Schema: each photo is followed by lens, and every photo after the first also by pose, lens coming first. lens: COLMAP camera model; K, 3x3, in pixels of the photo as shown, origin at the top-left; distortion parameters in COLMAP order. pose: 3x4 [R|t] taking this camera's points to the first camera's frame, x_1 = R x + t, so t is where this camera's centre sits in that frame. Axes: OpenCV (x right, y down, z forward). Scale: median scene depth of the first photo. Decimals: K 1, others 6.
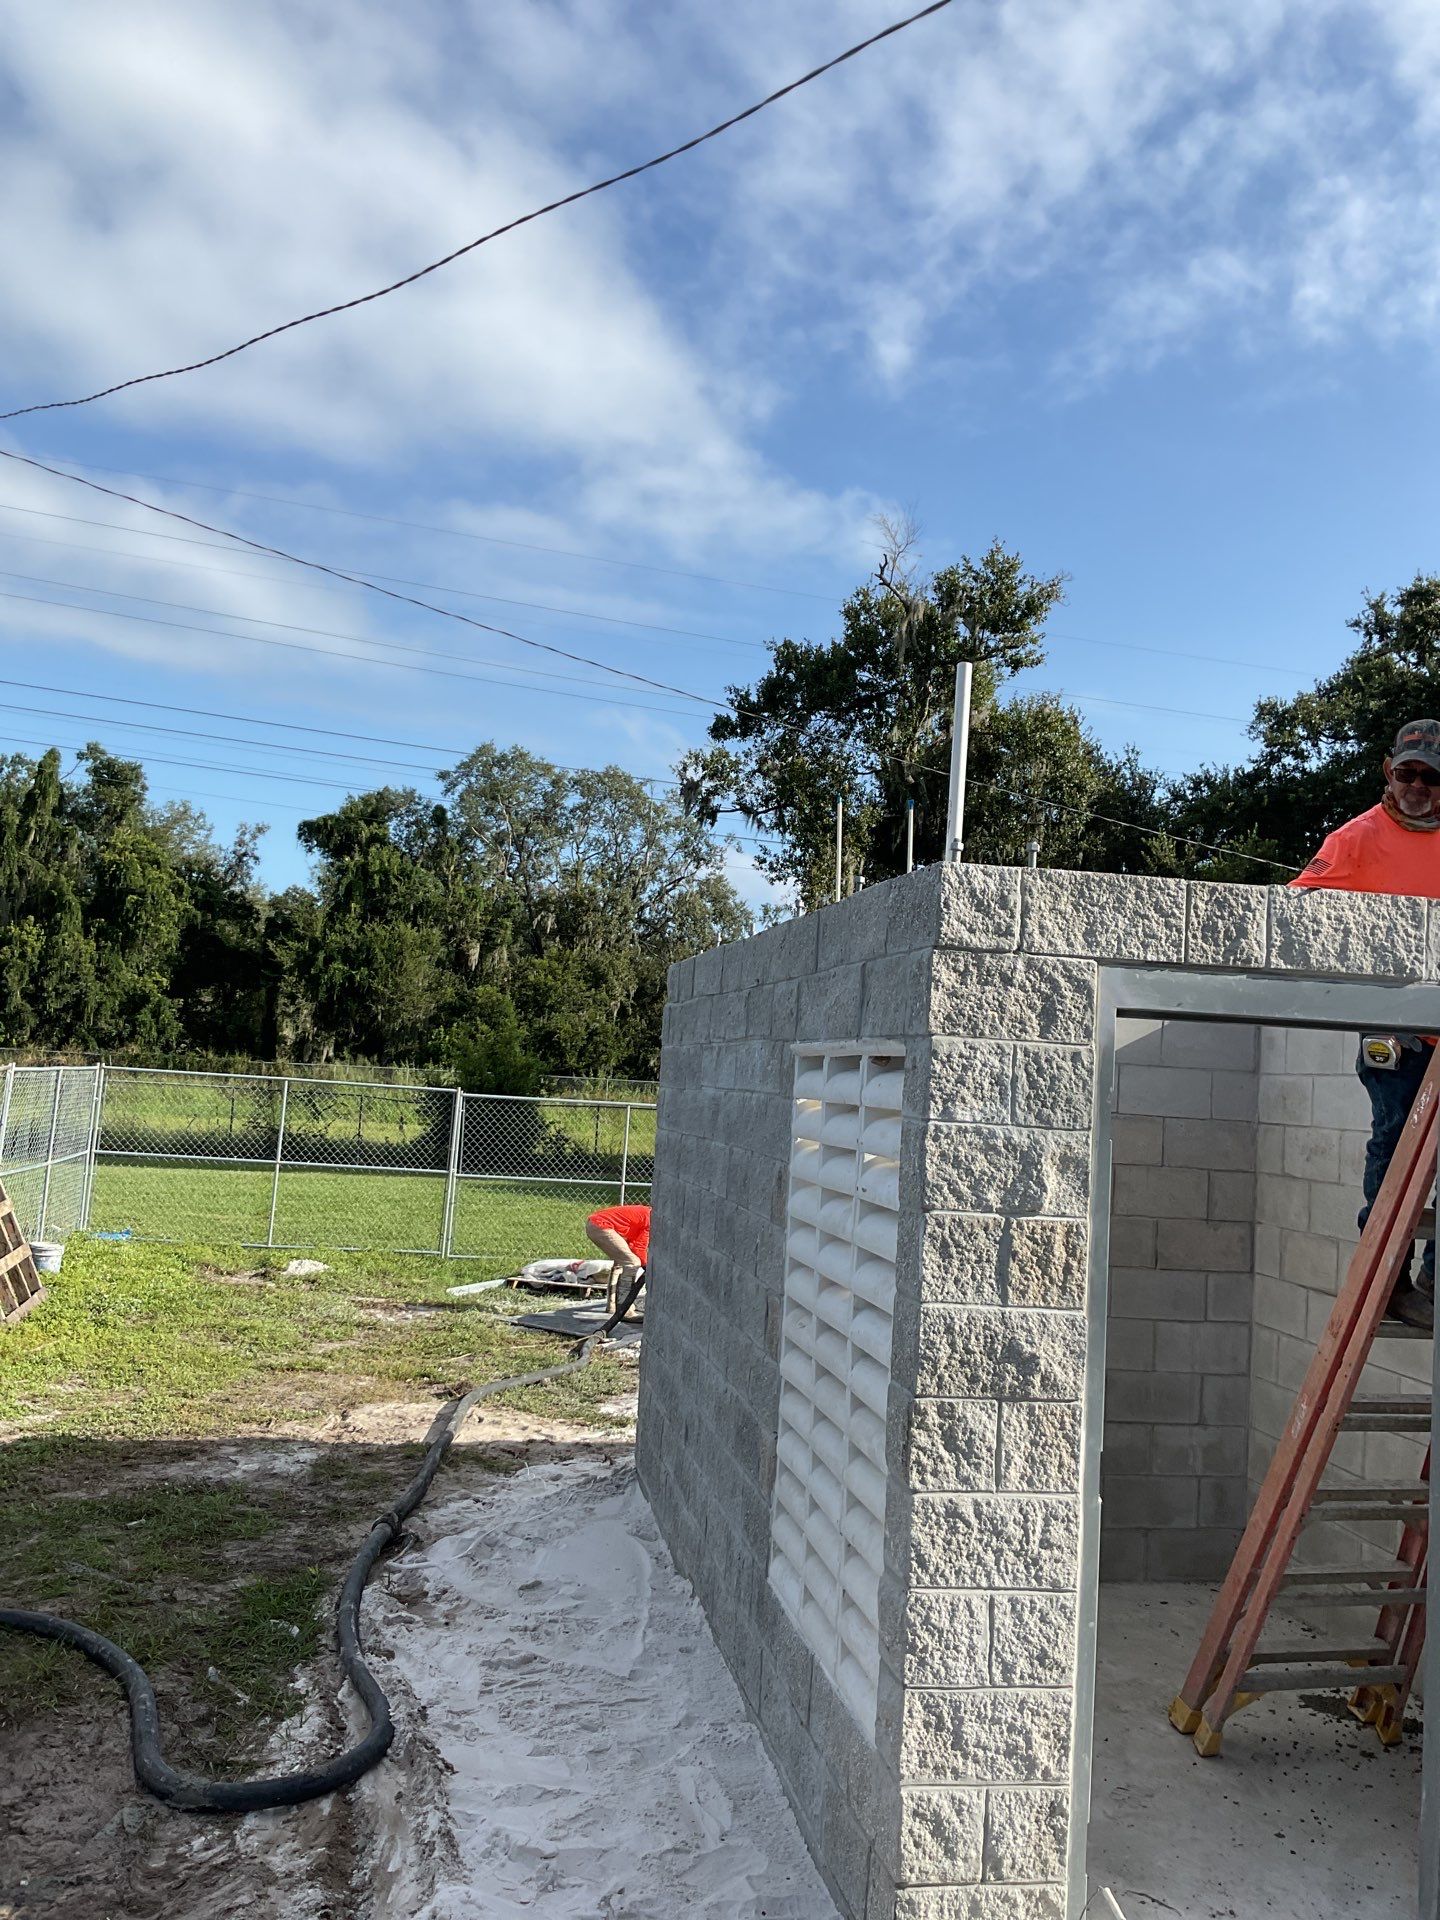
lens RADIAL K [[1539.6, 0, 725.3], [0, 1539.6, 966.2], [0, 0, 1]] dist [0.075601, -0.109022]
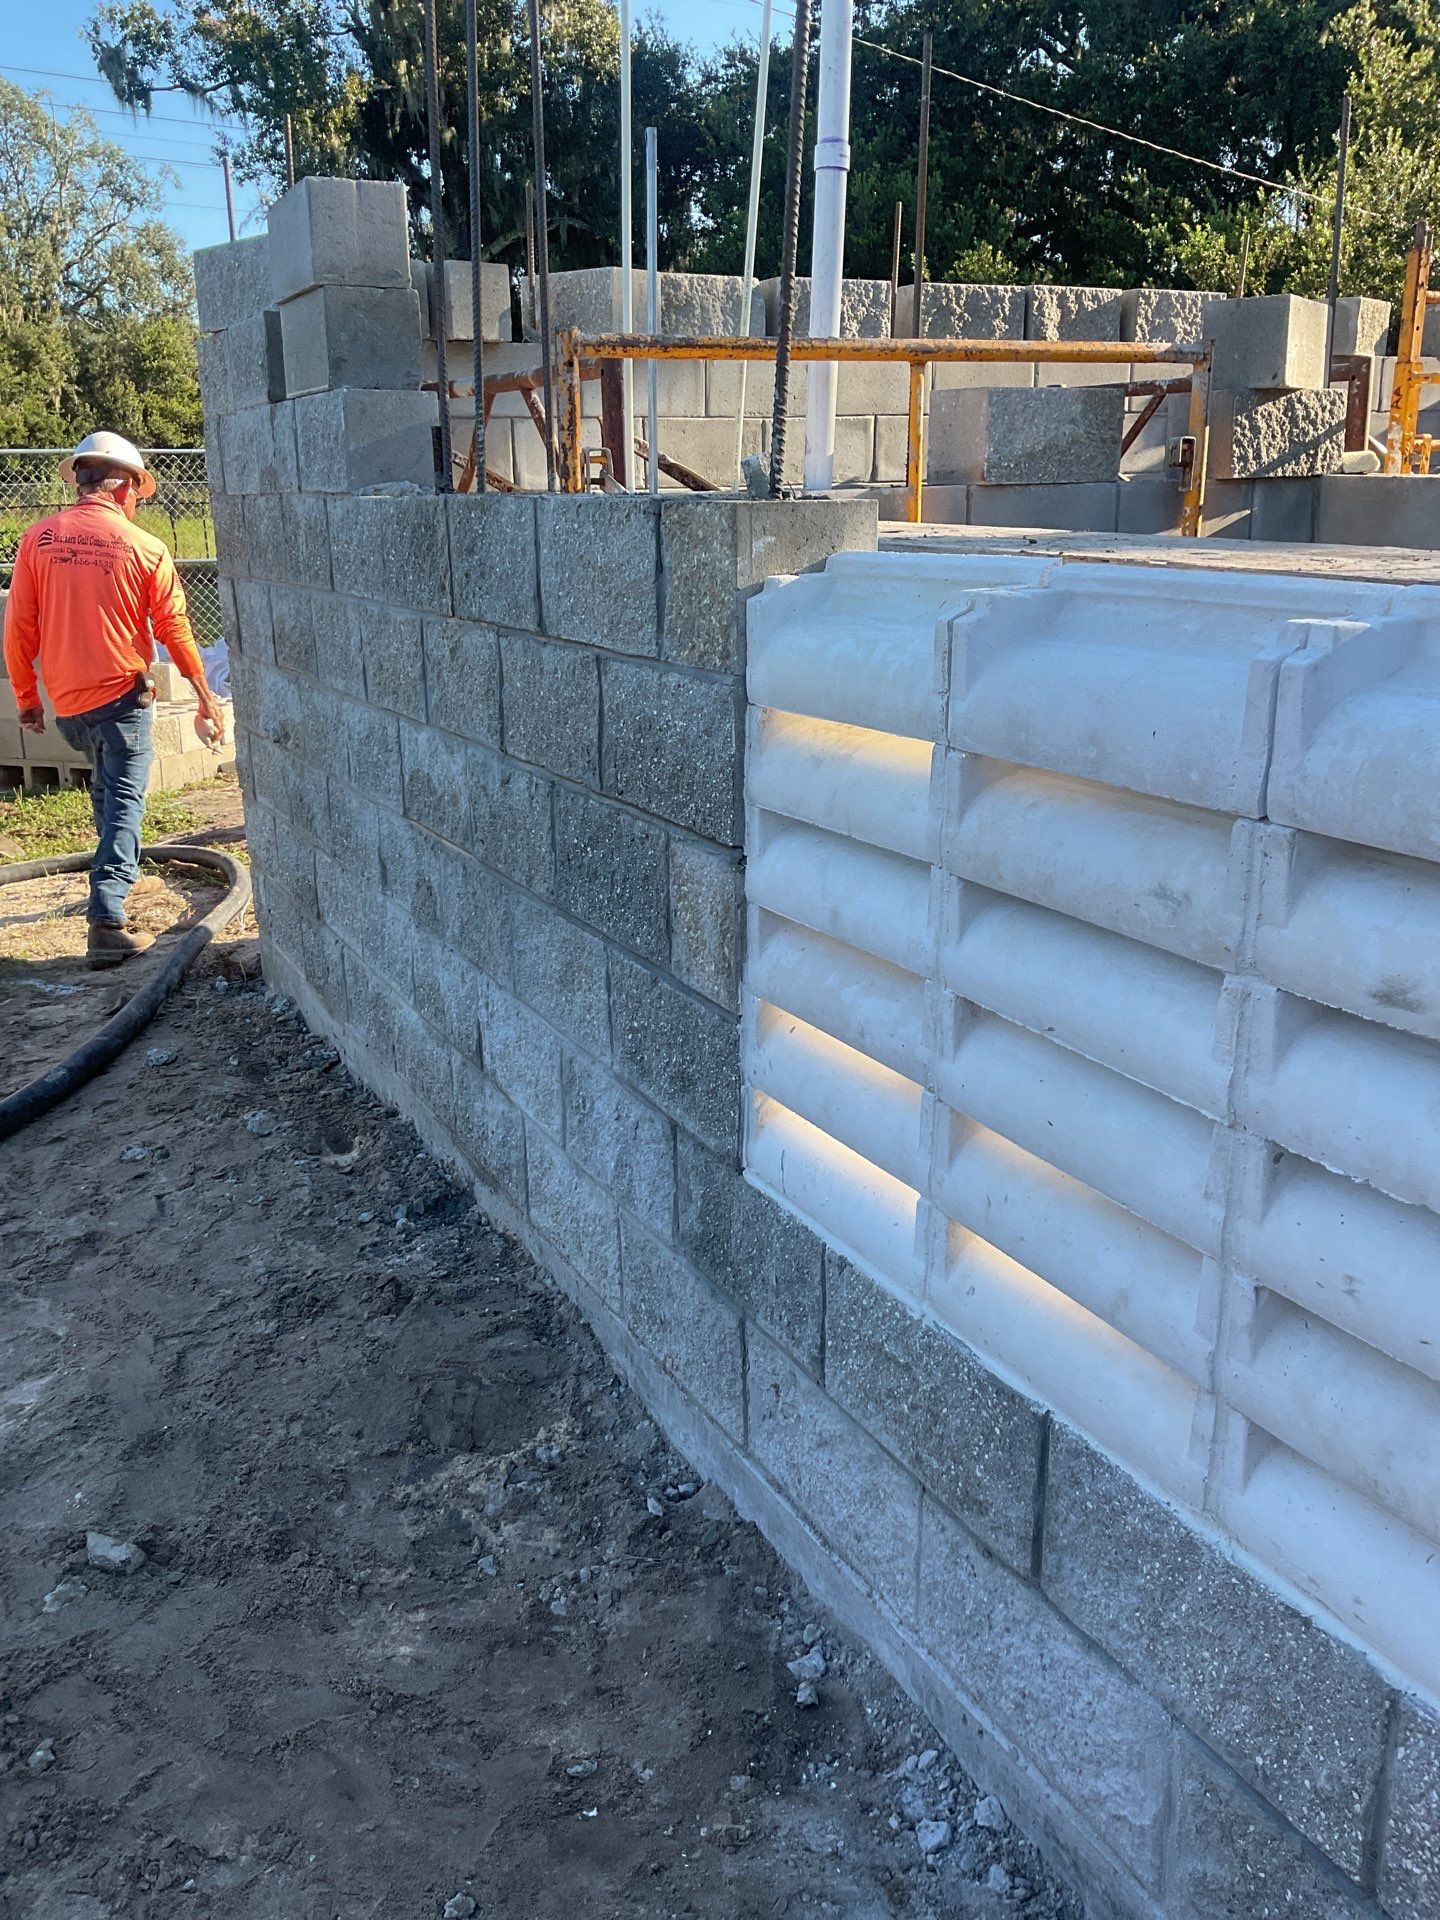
lens RADIAL K [[1539.6, 0, 708.6], [0, 1539.6, 944.2], [0, 0, 1]] dist [0.075601, -0.109022]
pose [[0.952006, -0.150278, 0.266646, -0.009510], [0.044451, 0.929816, 0.365330, 0.019821], [-0.302833, -0.335944, 0.891871, 0.071611]]
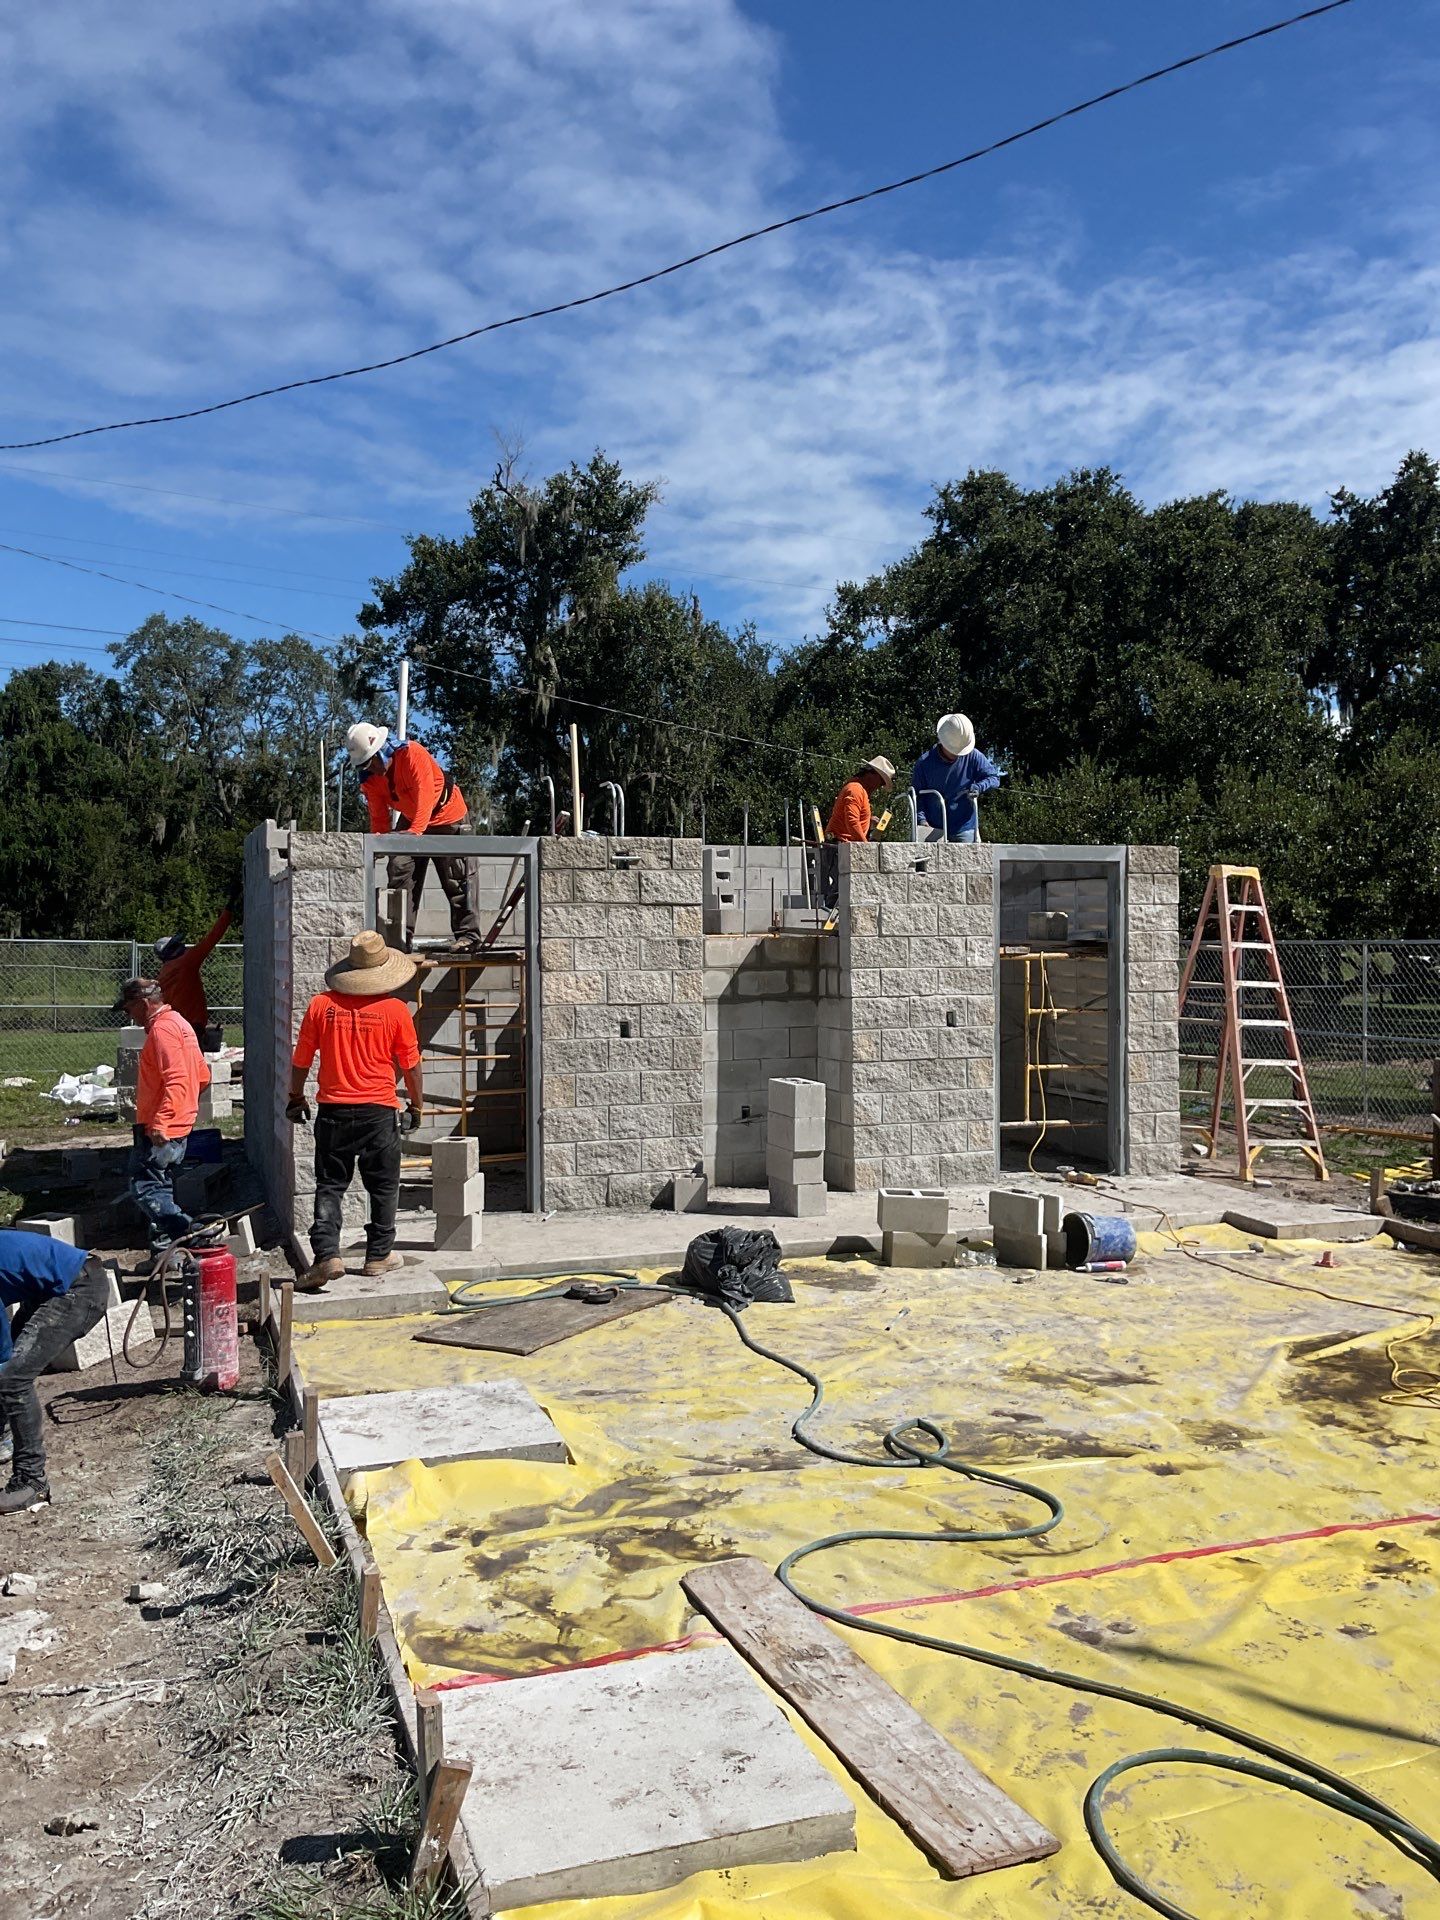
lens RADIAL K [[1539.6, 0, 724.6], [0, 1539.6, 977.6], [0, 0, 1]] dist [0.075601, -0.109022]
pose [[0.982836, -0.060428, 0.174301, 0.031096], [0.042705, 0.993692, 0.103699, -0.000492], [-0.179468, -0.094475, 0.979217, -0.131883]]
